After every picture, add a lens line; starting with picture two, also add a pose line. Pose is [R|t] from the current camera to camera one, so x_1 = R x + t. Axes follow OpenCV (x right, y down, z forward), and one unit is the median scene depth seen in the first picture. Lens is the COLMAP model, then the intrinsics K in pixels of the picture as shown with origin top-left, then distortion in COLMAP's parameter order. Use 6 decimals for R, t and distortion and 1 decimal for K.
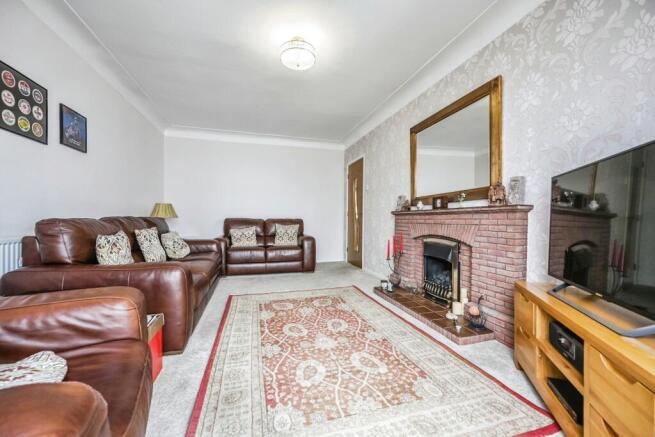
lens RADIAL K [[264.5, 0, 327.8], [0, 264.5, 219.5], [0, 0, 1]] dist [-0.001246, 0.000115]
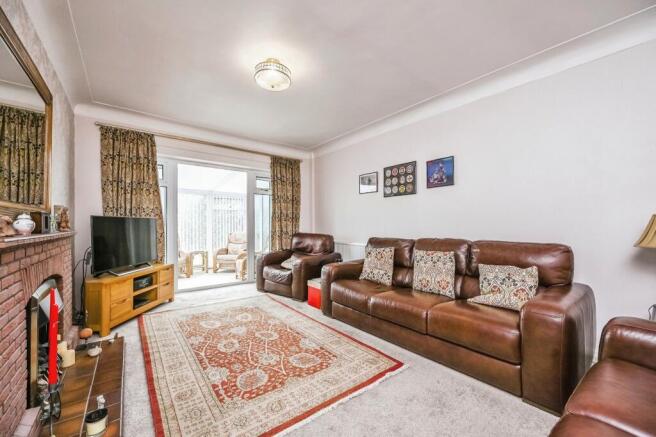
lens RADIAL K [[264.9, 0, 328.5], [0, 264.9, 224.6], [0, 0, 1]] dist [-0.001246, 0.000115]
pose [[-0.928787, -0.007761, -0.370533, 0.061335], [-0.005978, 0.999964, -0.005961, -0.068528], [0.370566, -0.003321, -0.928800, 2.158759]]
